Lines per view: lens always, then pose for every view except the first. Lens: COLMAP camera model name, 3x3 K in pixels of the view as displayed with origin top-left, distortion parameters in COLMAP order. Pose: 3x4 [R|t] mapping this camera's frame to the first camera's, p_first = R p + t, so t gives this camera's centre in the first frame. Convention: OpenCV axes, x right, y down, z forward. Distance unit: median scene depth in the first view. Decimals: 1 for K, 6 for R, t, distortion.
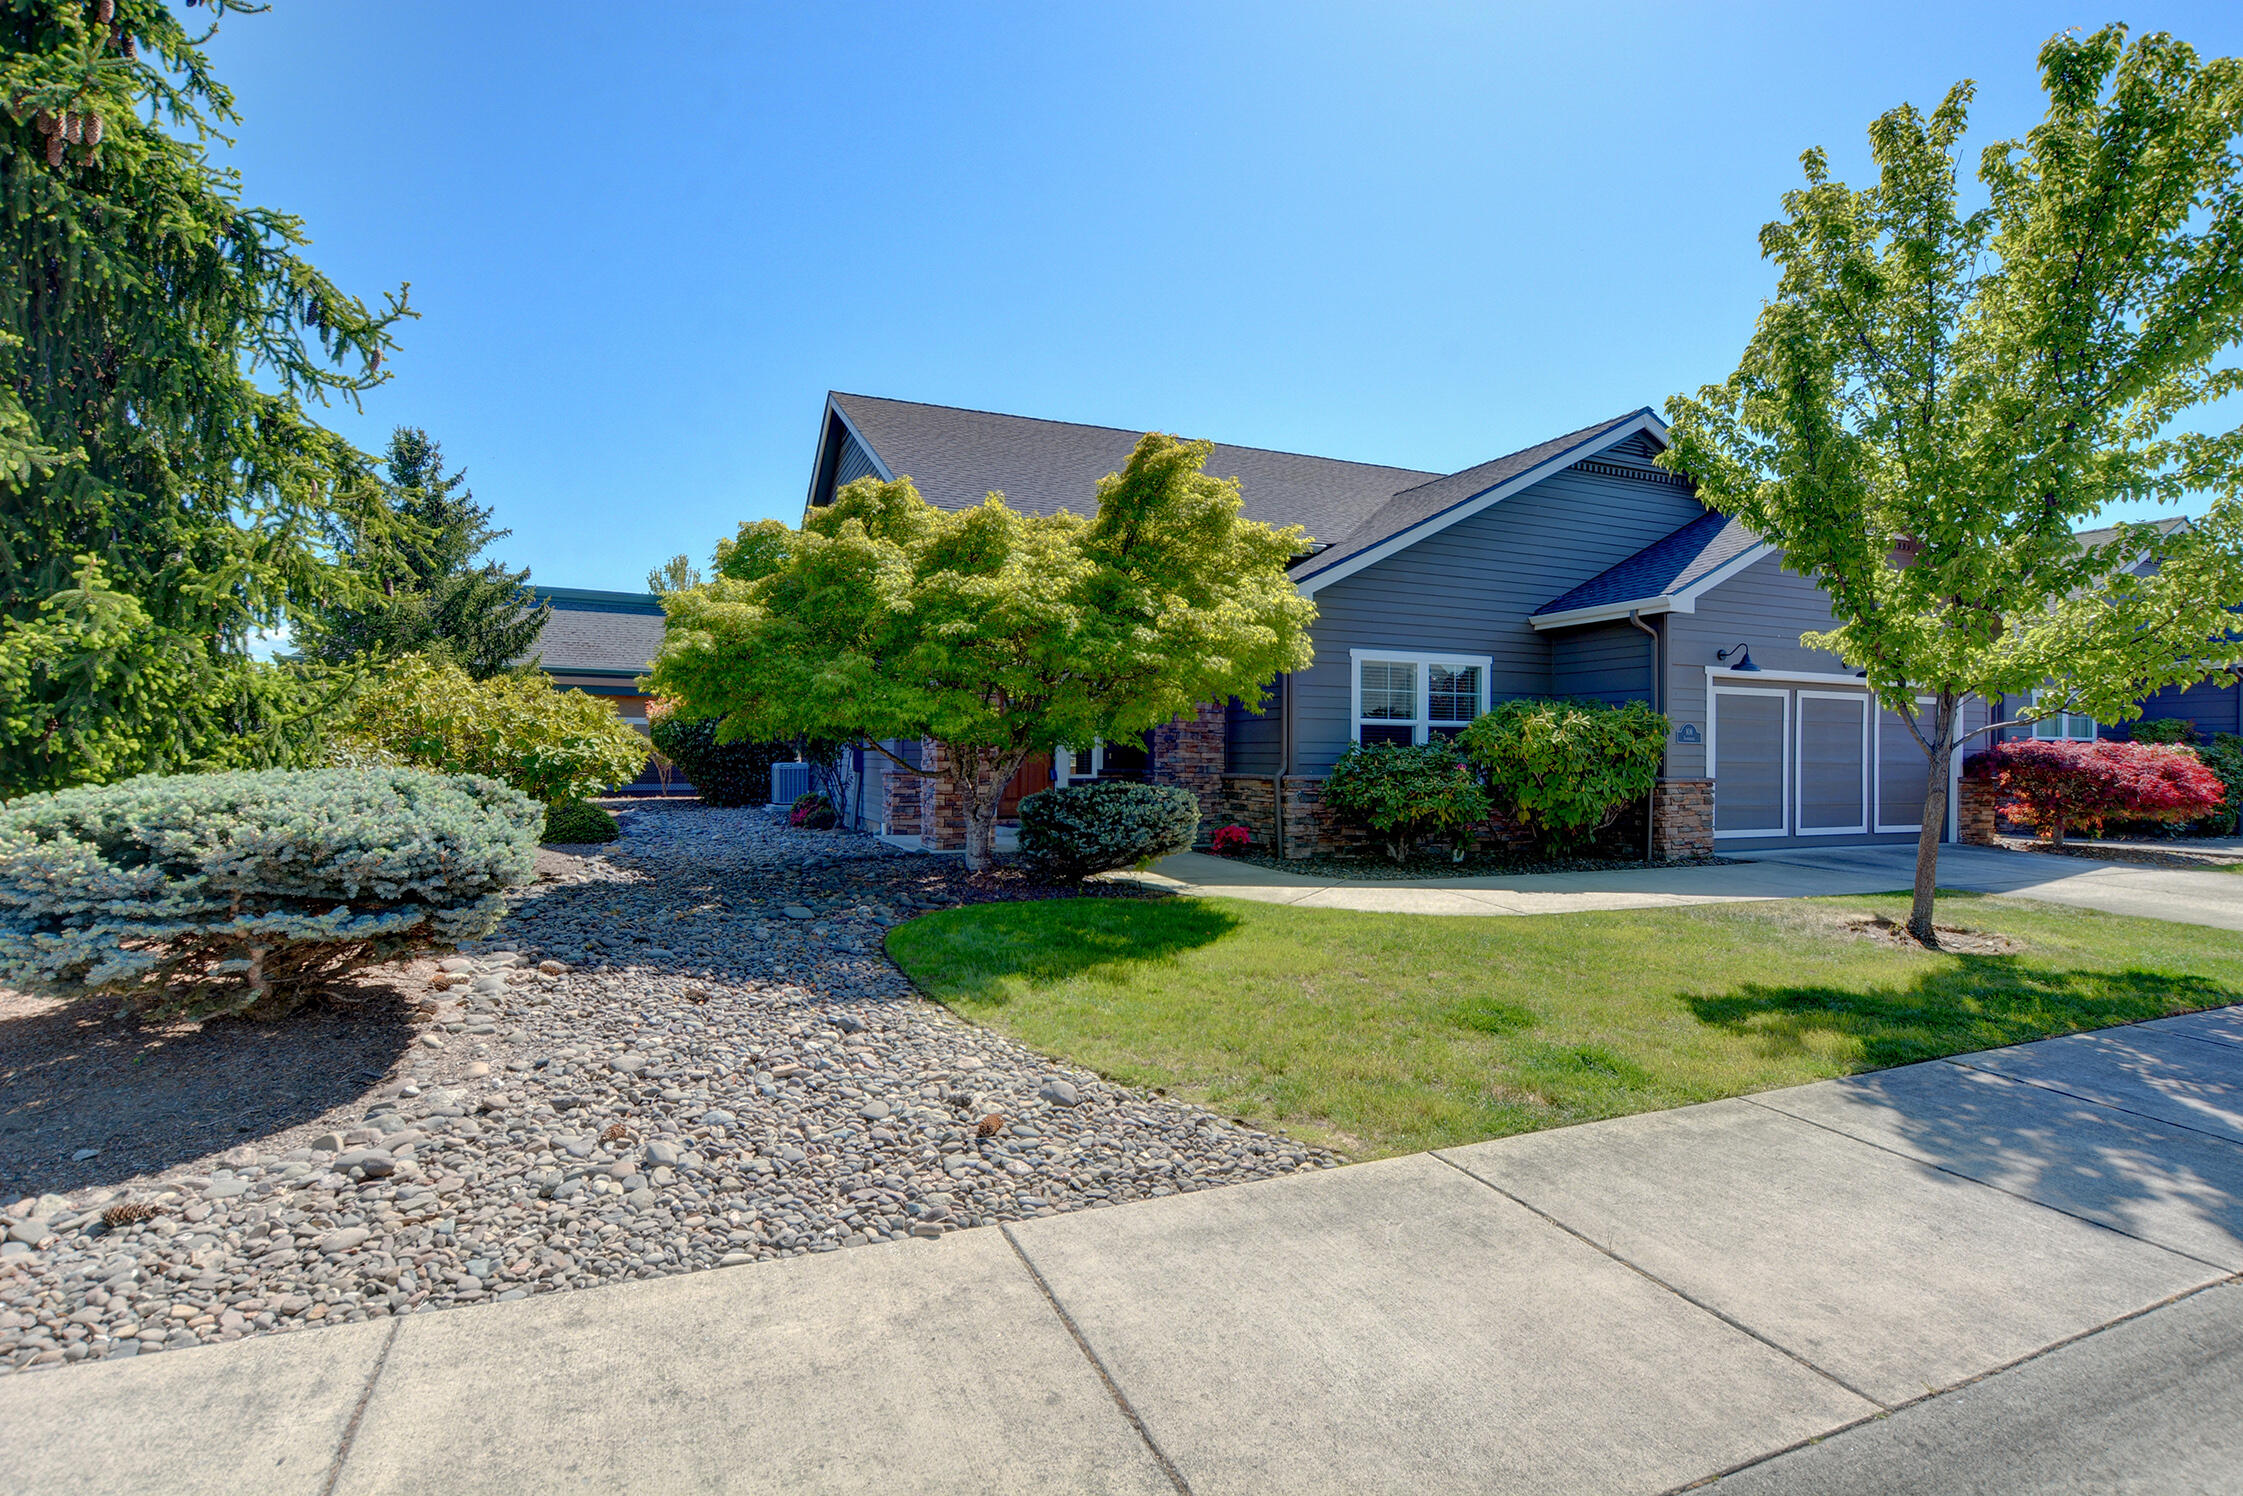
lens RADIAL K [[1066.9, 0, 1115.7], [0, 1066.9, 746.7], [0, 0, 1]] dist [-0.029820, 0.004778]
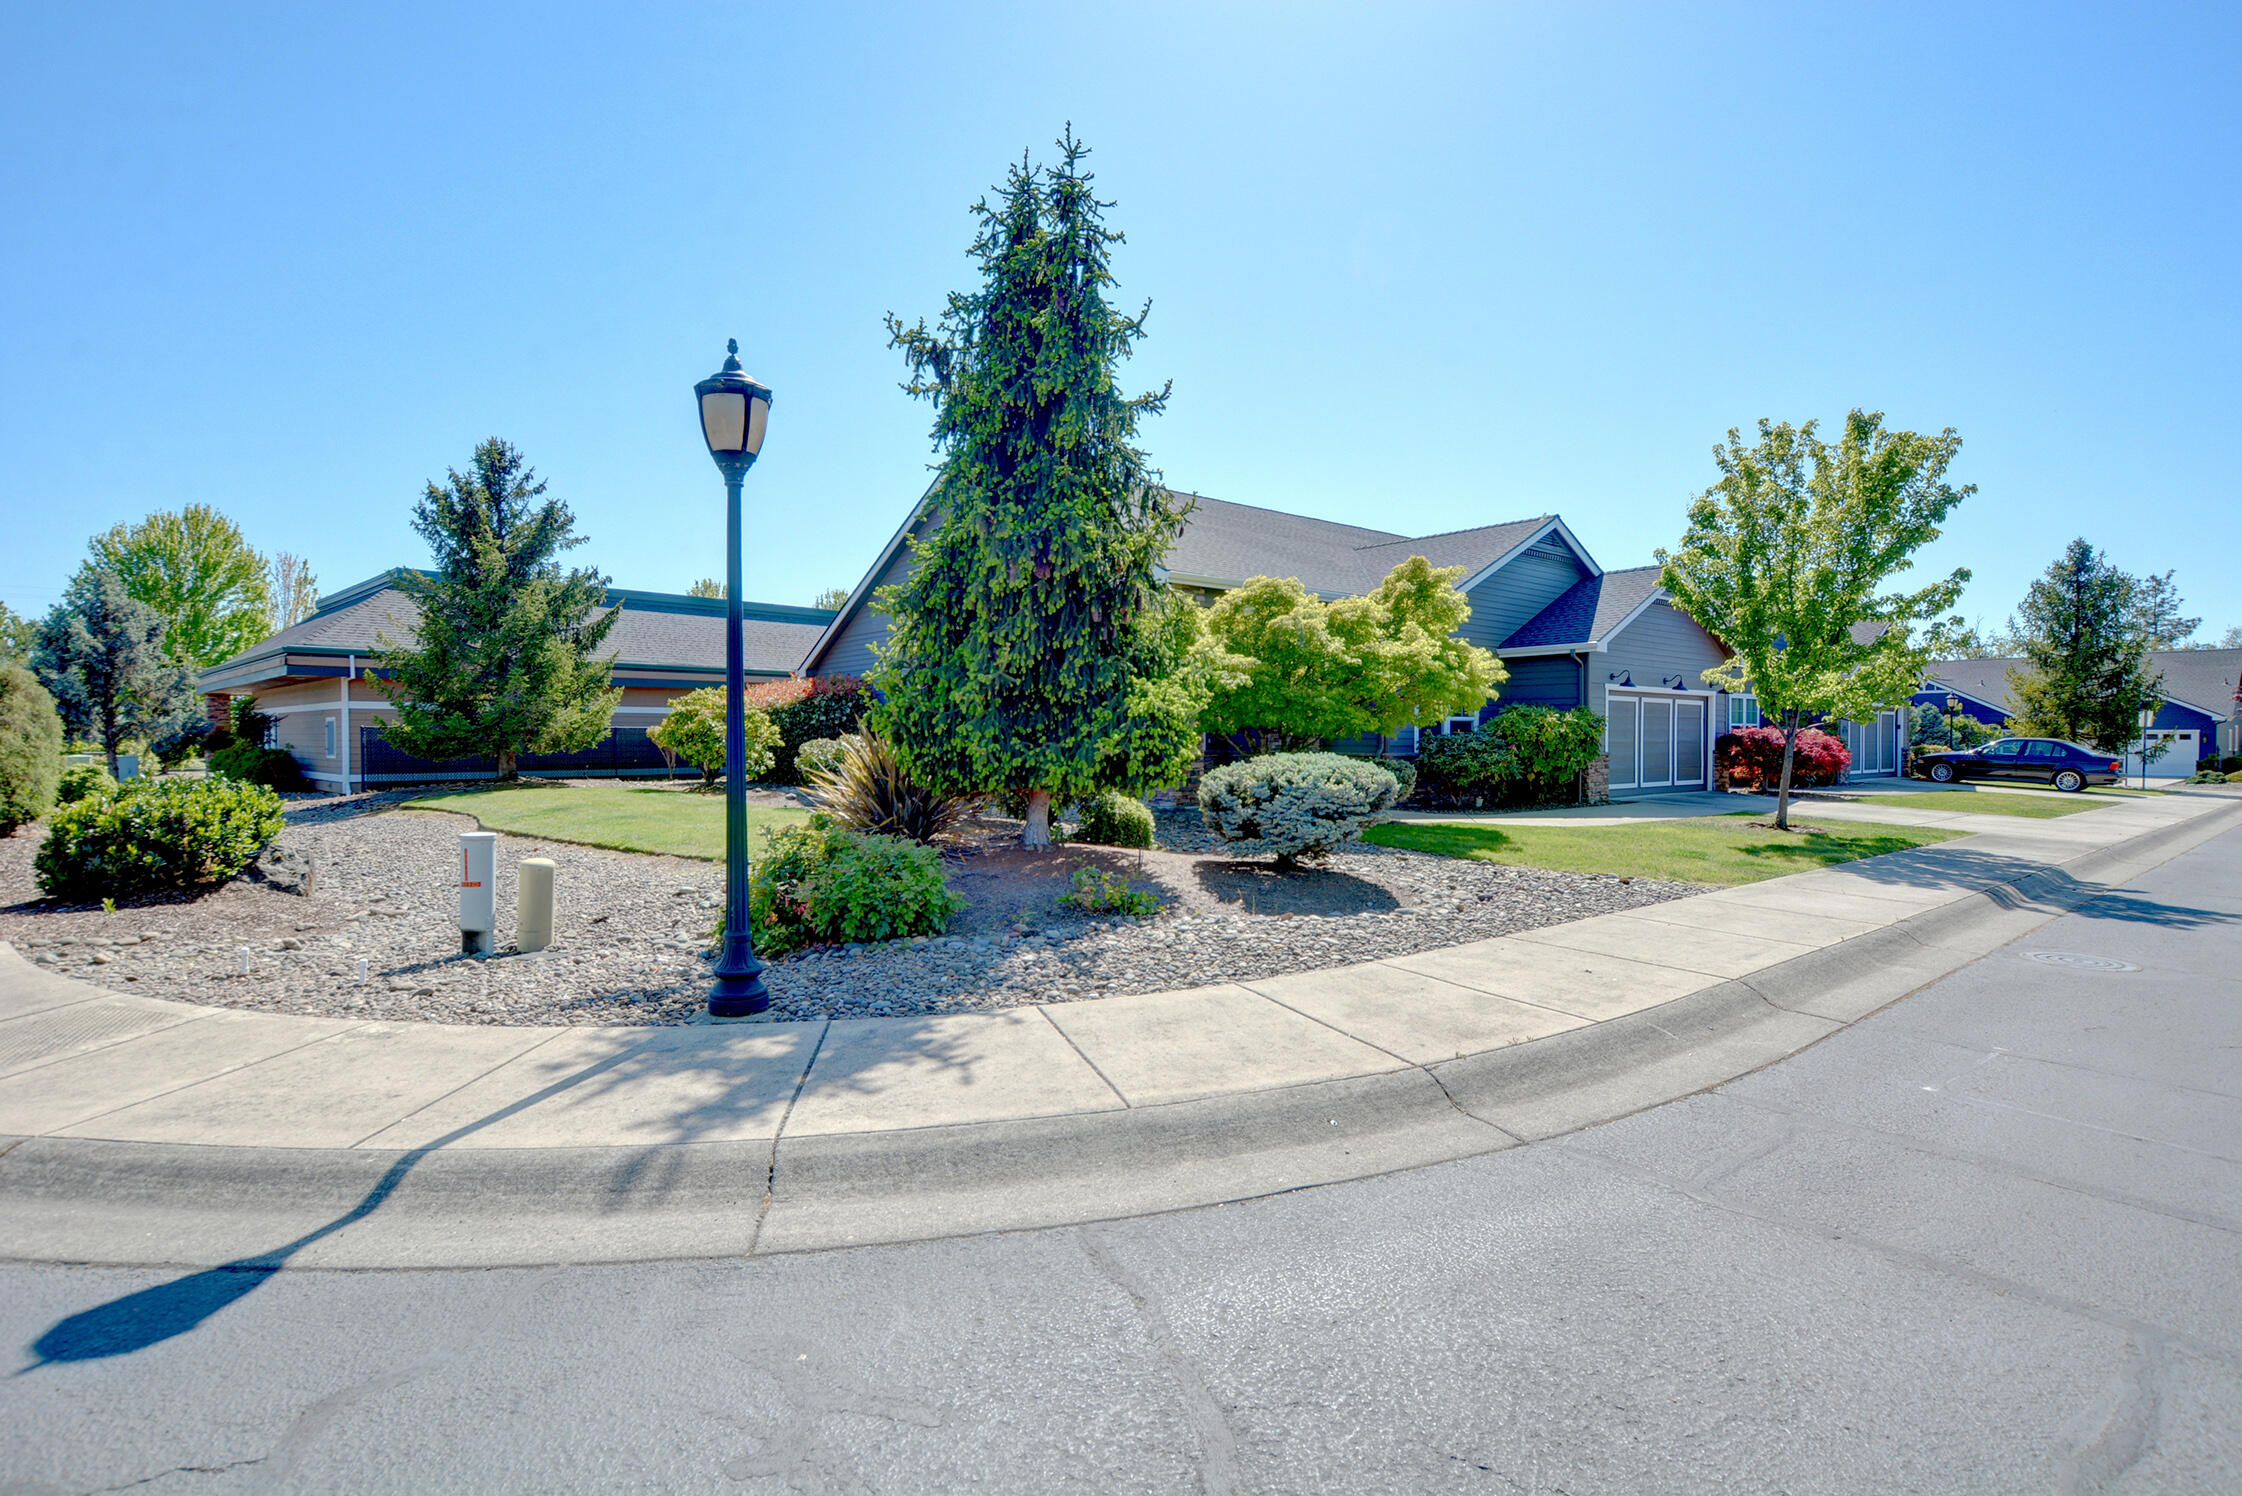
lens RADIAL K [[1066.4, 0, 1115.2], [0, 1066.4, 746.7], [0, 0, 1]] dist [-0.029820, 0.004778]
pose [[0.959996, -0.008935, 0.279873, -0.628143], [0.003480, 0.999794, 0.019982, -0.014388], [-0.279994, -0.018209, 0.959829, -0.358399]]
